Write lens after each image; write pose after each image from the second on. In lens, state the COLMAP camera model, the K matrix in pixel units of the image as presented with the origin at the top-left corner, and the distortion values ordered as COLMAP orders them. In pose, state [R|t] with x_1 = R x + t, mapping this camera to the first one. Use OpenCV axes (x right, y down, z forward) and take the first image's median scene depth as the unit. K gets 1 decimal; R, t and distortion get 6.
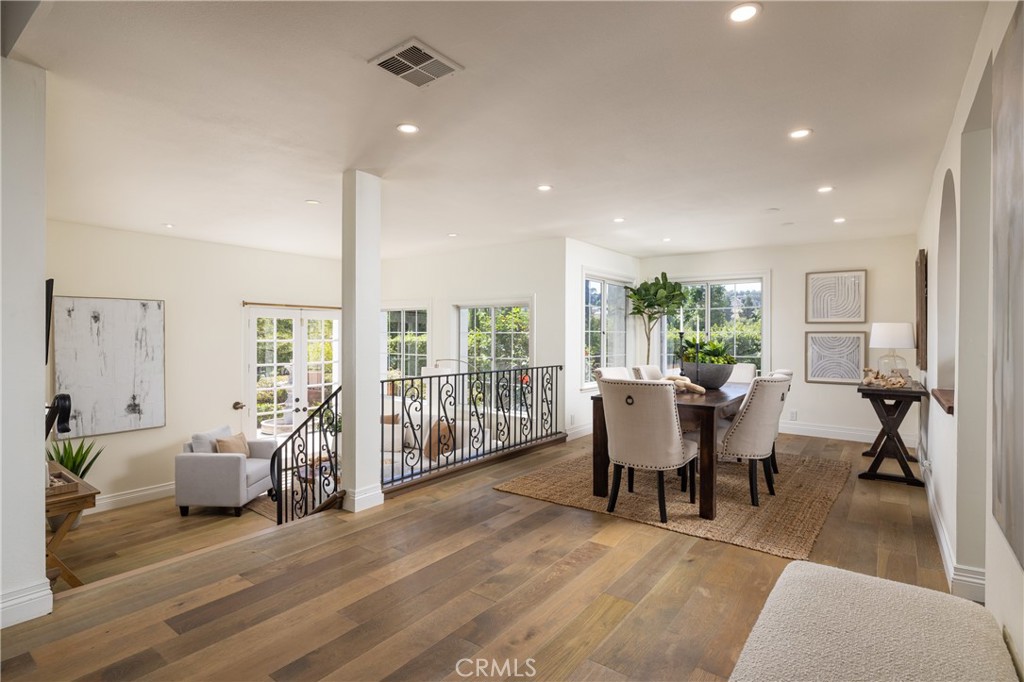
lens RADIAL K [[514.3, 0, 510.0], [0, 514.3, 337.6], [0, 0, 1]] dist [0.004637, 0.001646]
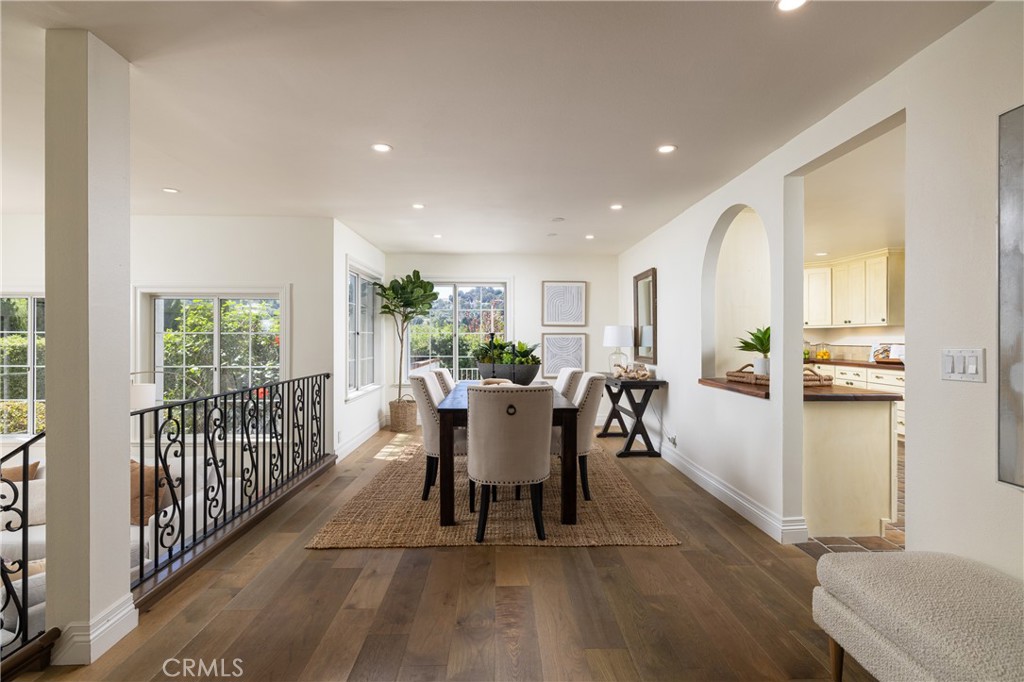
lens RADIAL K [[505.1, 0, 512.7], [0, 505.1, 338.4], [0, 0, 1]] dist [0.005118, -0.000244]
pose [[0.784681, -0.002860, 0.619893, -0.233210], [0.003452, 0.999994, 0.000243, -0.000563], [-0.619890, 0.001949, 0.784686, 0.249698]]
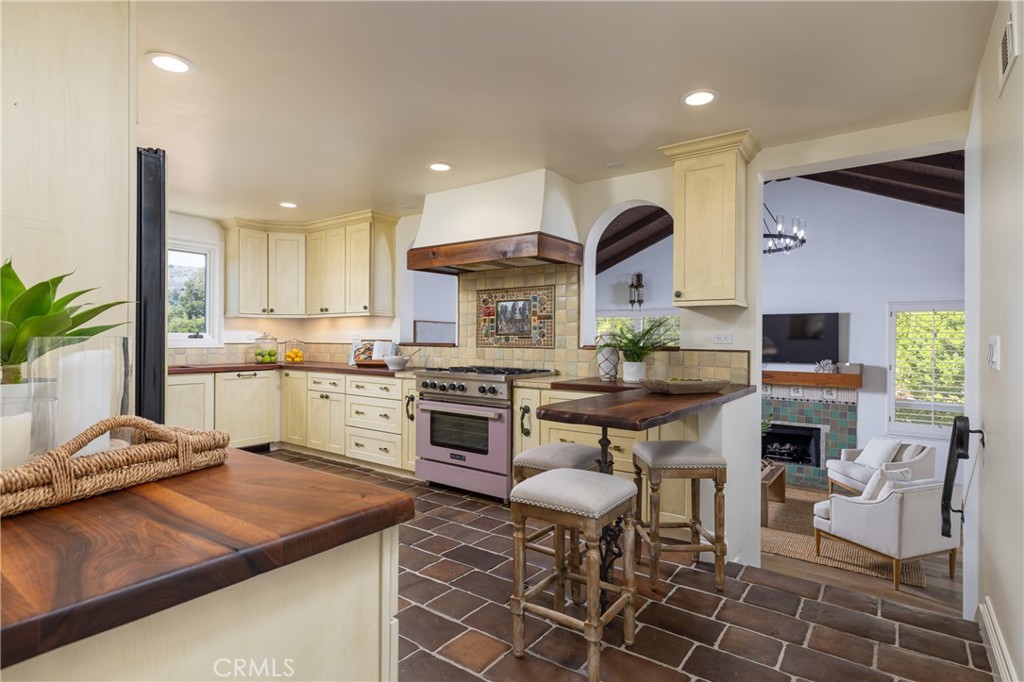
lens RADIAL K [[514.3, 0, 514.6], [0, 514.3, 341.7], [0, 0, 1]] dist [0.004637, 0.001646]
pose [[-0.009487, -0.007717, 0.999925, 0.417062], [-0.004553, 0.999960, 0.007674, 0.013148], [-0.999945, -0.004480, -0.009522, 0.427296]]
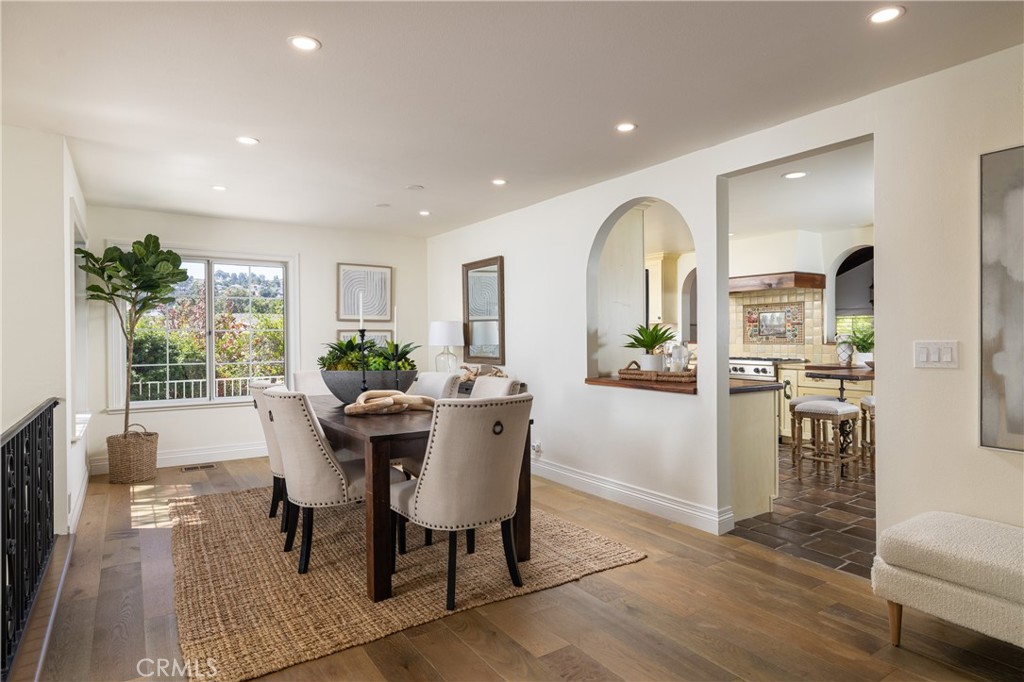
lens RADIAL K [[581.5, 0, 514.7], [0, 581.5, 340.1], [0, 0, 1]] dist [0.006897, -0.000201]
pose [[0.329236, -0.011694, 0.944175, -0.376764], [0.009039, 0.999917, 0.009232, -0.000994], [-0.944204, 0.005495, 0.329314, 0.564236]]
